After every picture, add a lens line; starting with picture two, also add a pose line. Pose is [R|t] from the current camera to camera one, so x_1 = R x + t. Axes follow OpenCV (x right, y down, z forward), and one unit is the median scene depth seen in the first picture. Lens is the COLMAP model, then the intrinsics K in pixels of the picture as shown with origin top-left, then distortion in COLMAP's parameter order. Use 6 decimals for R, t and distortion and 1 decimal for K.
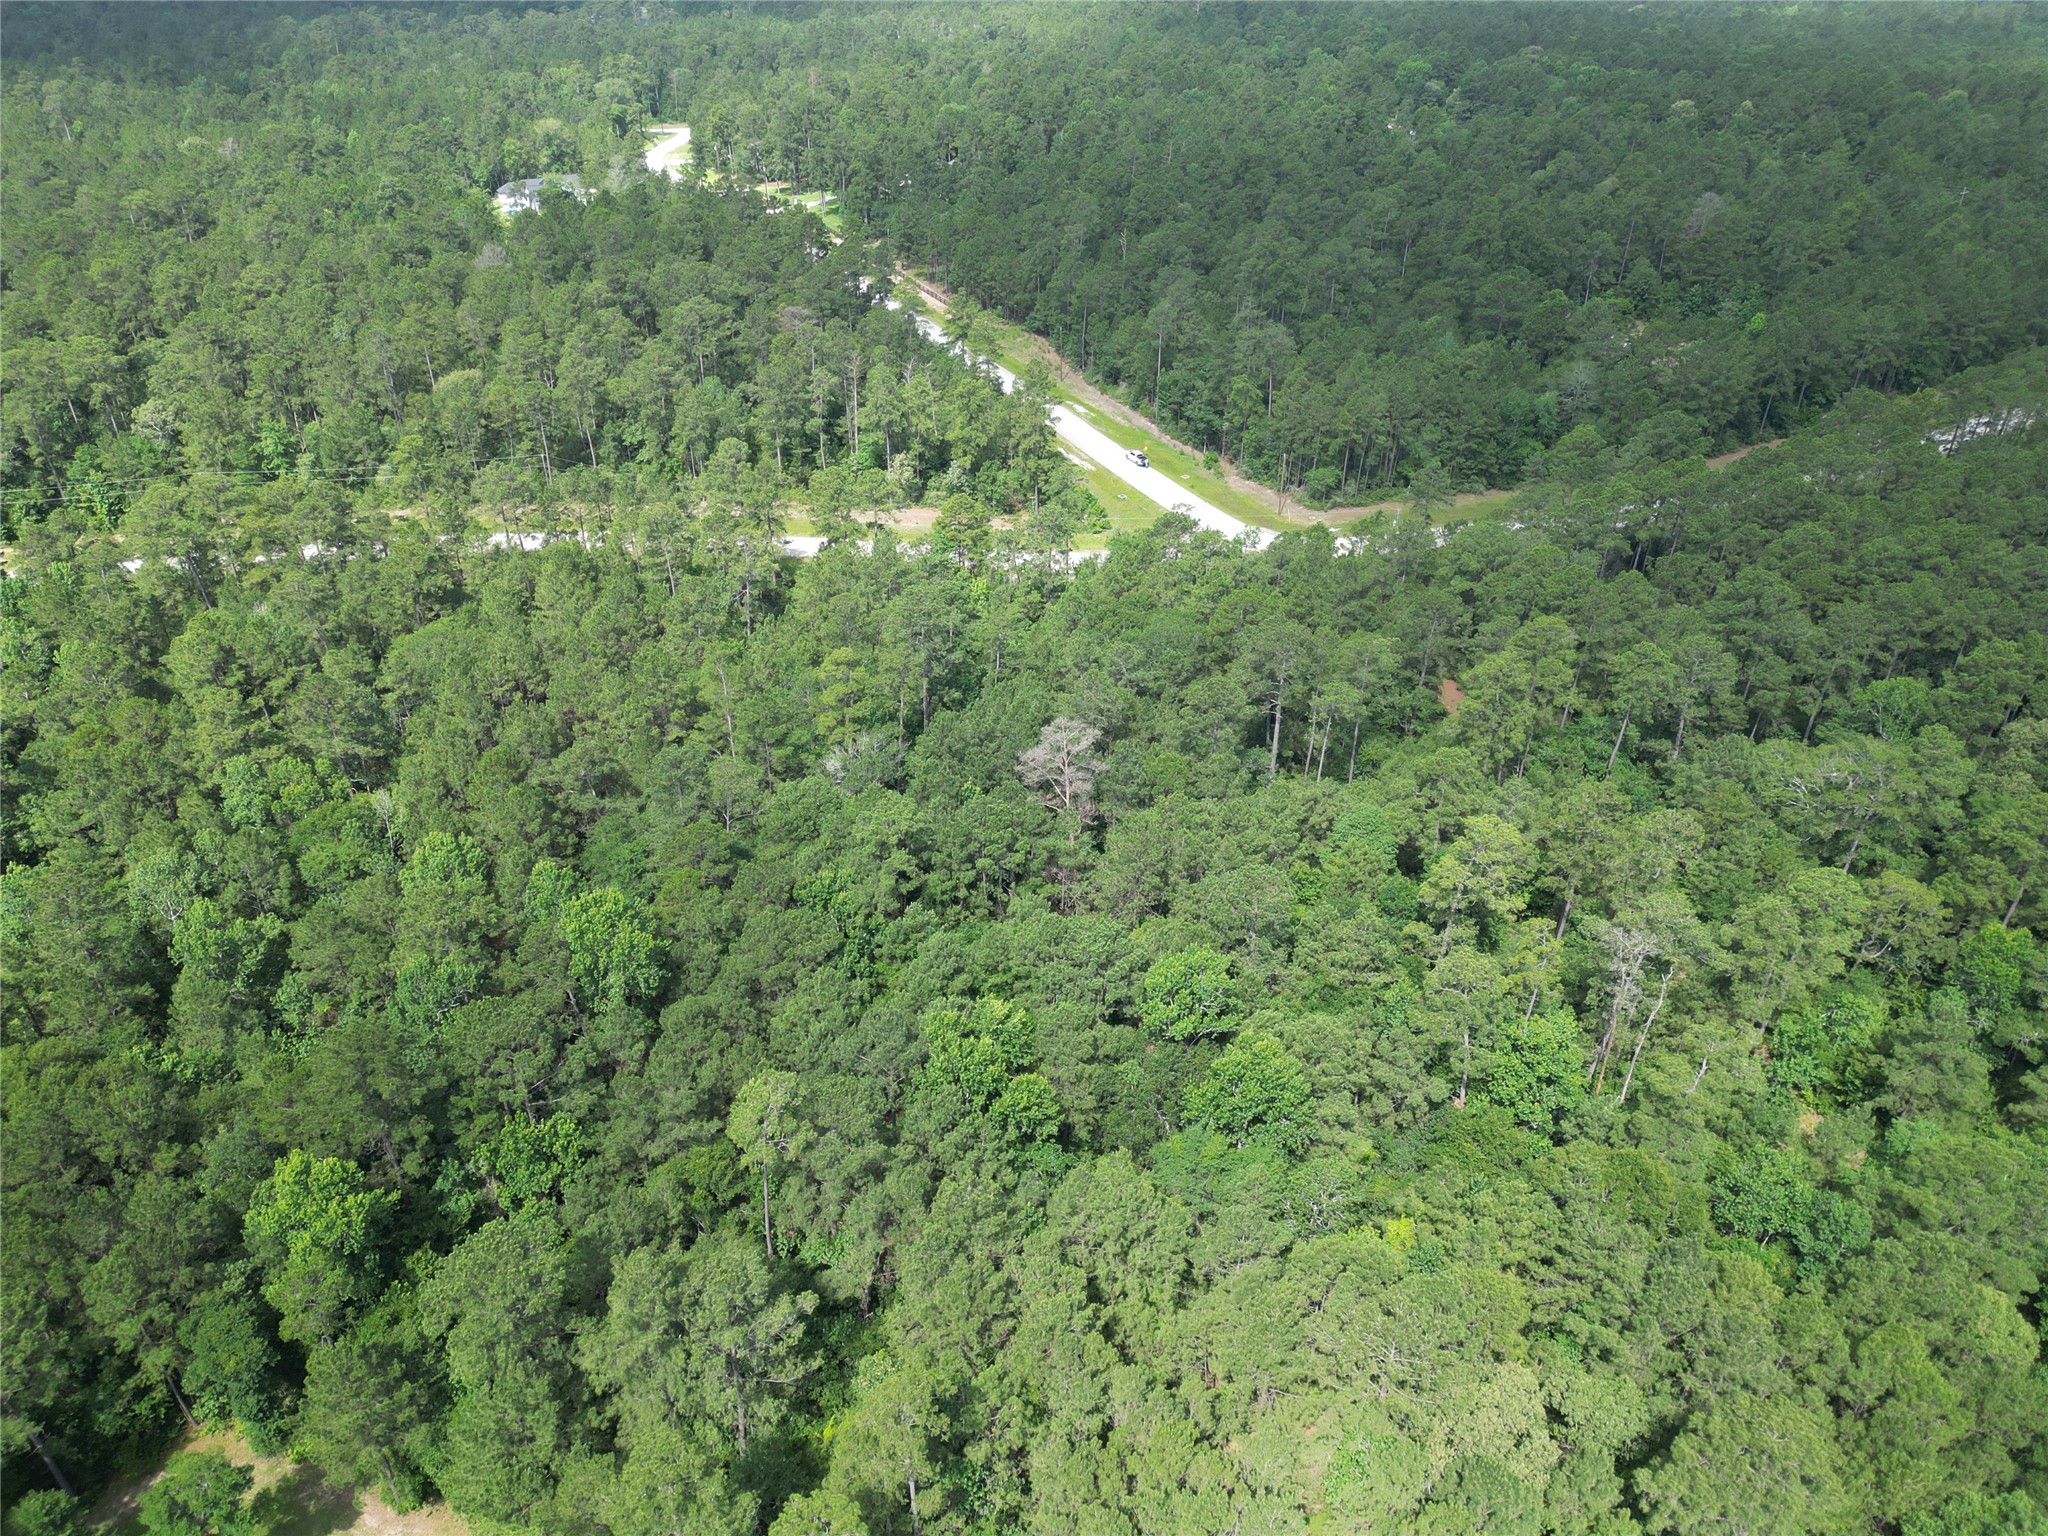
lens RADIAL K [[1431.7, 0, 1021.4], [0, 1431.7, 764.0], [0, 0, 1]] dist [0.072868, -0.067331]
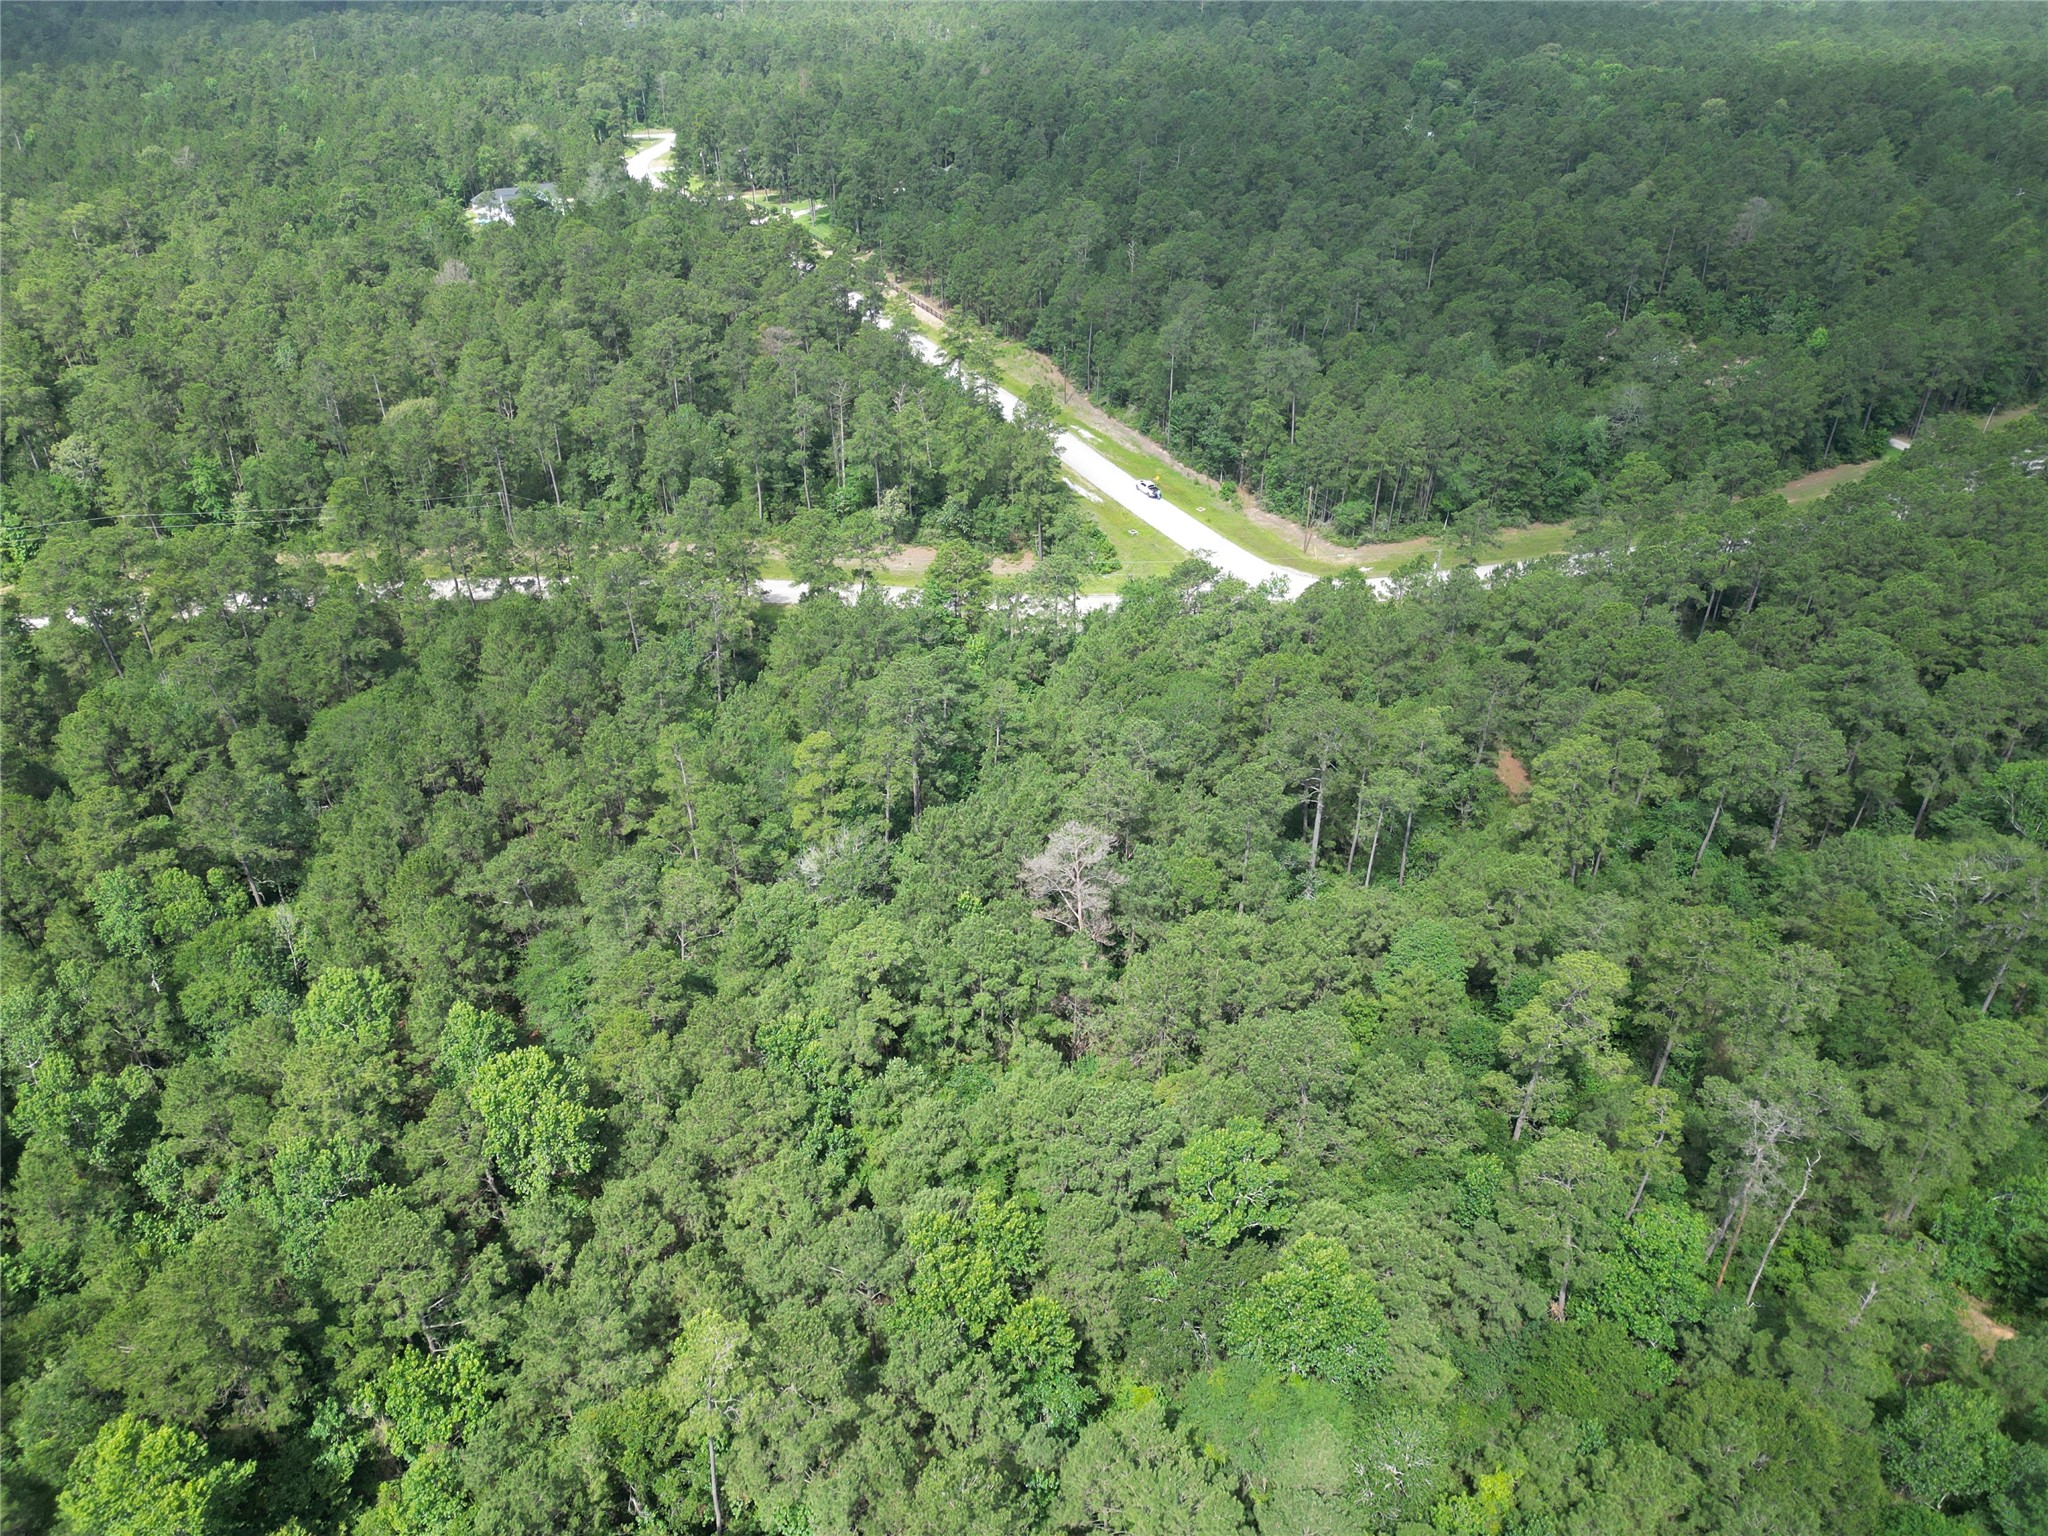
lens RADIAL K [[1431.7, 0, 1021.4], [0, 1431.7, 764.0], [0, 0, 1]] dist [0.072868, -0.067331]
pose [[0.999986, -0.004859, -0.001863, -0.000289], [0.004857, 0.999987, -0.001339, -0.042164], [0.001869, 0.001329, 0.999997, 0.092153]]
